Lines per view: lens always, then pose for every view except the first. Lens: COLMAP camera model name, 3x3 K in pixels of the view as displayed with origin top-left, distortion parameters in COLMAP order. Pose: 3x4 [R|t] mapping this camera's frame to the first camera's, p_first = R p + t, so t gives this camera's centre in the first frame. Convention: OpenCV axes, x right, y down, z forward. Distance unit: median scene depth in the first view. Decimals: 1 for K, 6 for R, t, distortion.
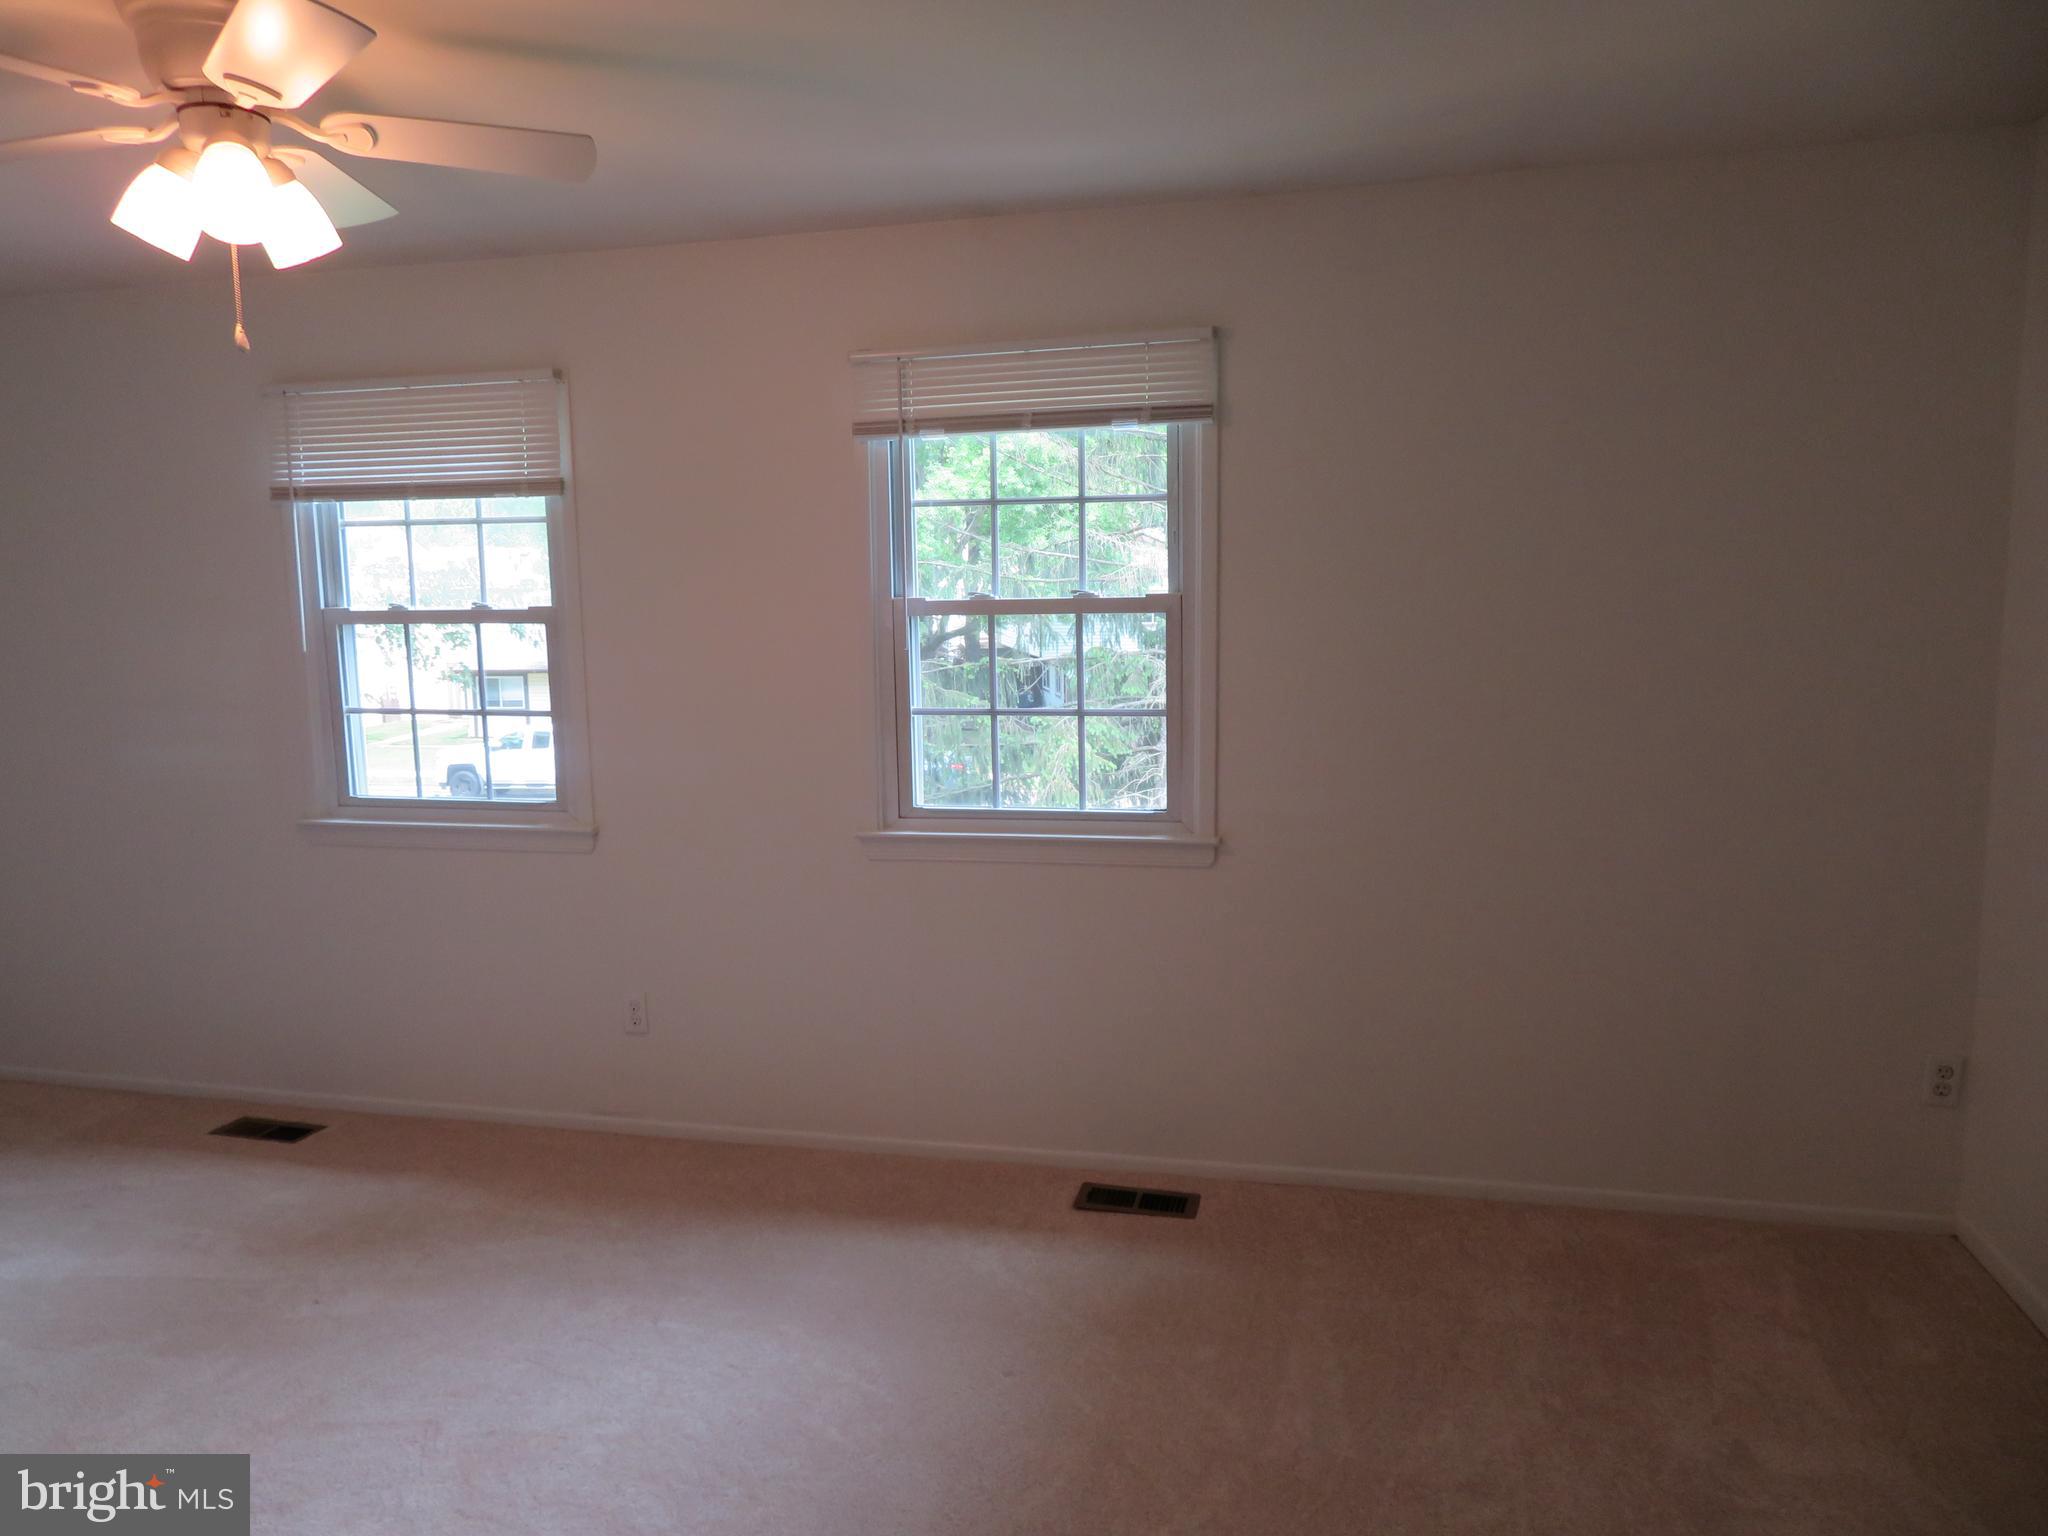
lens RADIAL K [[1459.7, 0, 1024.0], [0, 1459.7, 768.0], [0, 0, 1]] dist [-0.014640, -0.001060]
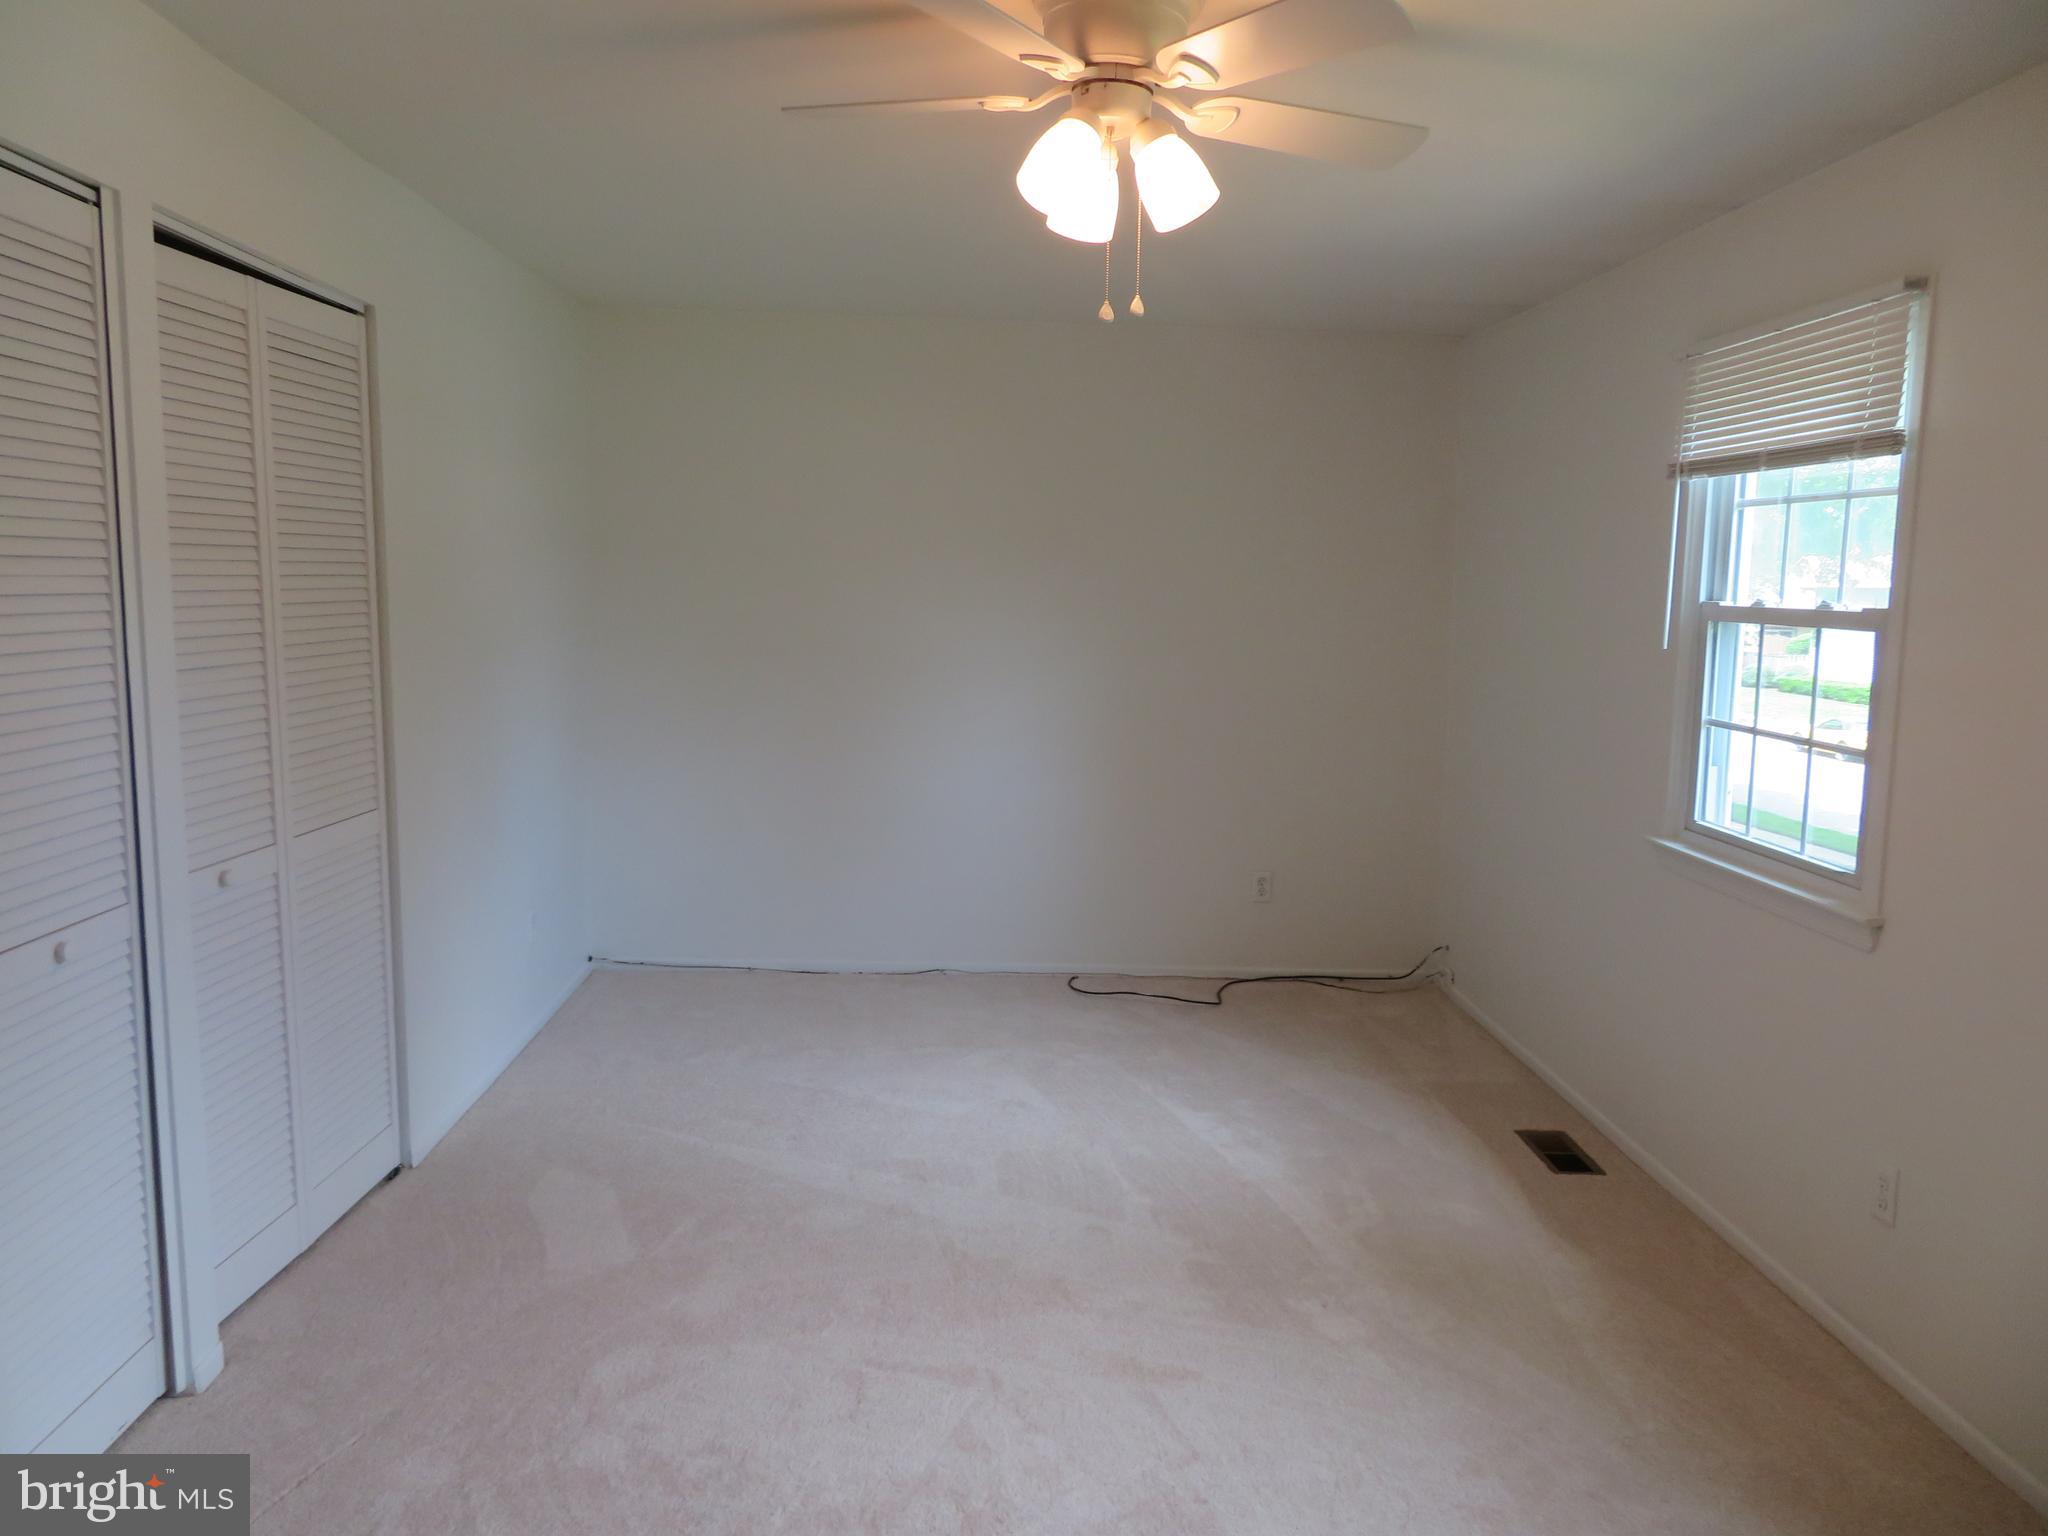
lens RADIAL K [[1459.7, 0, 1024.0], [0, 1459.7, 768.0], [0, 0, 1]] dist [-0.014640, -0.001060]
pose [[0.264431, 0.142205, -0.953863, 0.261024], [-0.146499, 0.983514, 0.106012, -0.045982], [0.953213, 0.111707, 0.280905, 0.391188]]
